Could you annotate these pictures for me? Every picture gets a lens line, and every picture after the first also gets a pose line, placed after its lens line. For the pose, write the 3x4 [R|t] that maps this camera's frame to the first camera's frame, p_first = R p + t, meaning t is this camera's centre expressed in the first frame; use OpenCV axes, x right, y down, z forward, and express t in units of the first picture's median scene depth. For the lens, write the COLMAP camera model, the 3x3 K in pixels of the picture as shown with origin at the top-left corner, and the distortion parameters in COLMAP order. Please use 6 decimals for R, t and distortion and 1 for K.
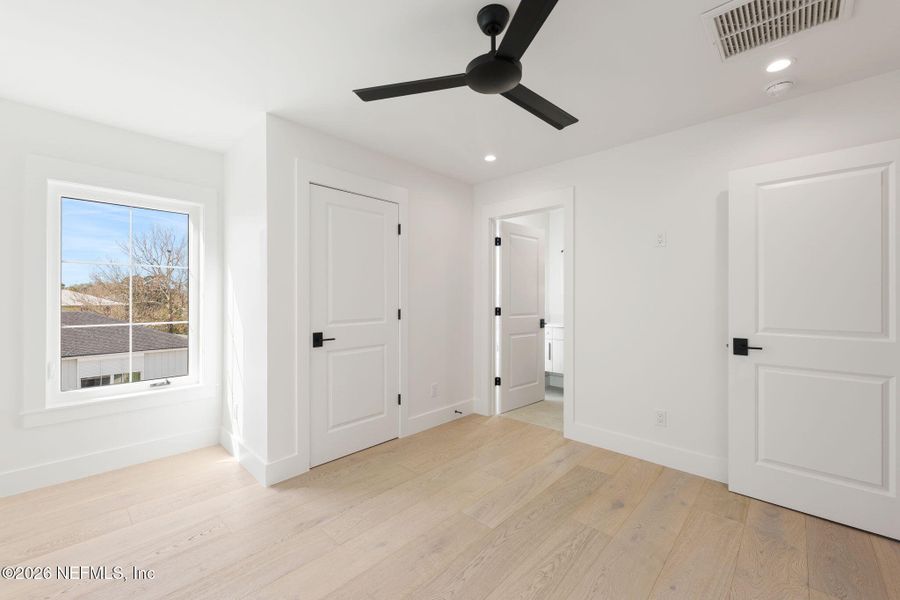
lens RADIAL K [[377.0, 0, 450.0], [0, 377.0, 300.0], [0, 0, 1]] dist [-0.000021, -0.000260]
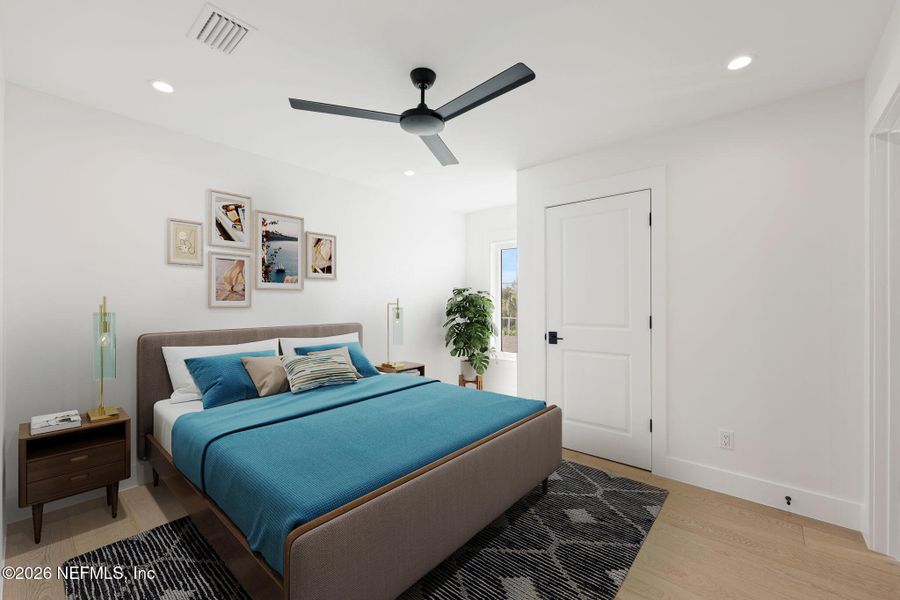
lens RADIAL K [[377.0, 0, 450.0], [0, 377.0, 300.0], [0, 0, 1]] dist [-0.000021, -0.000260]
pose [[0.022870, -0.001798, -0.999737, 0.789778], [-0.006474, 0.999977, -0.001946, -0.007810], [0.999717, 0.006517, 0.022858, 0.624645]]
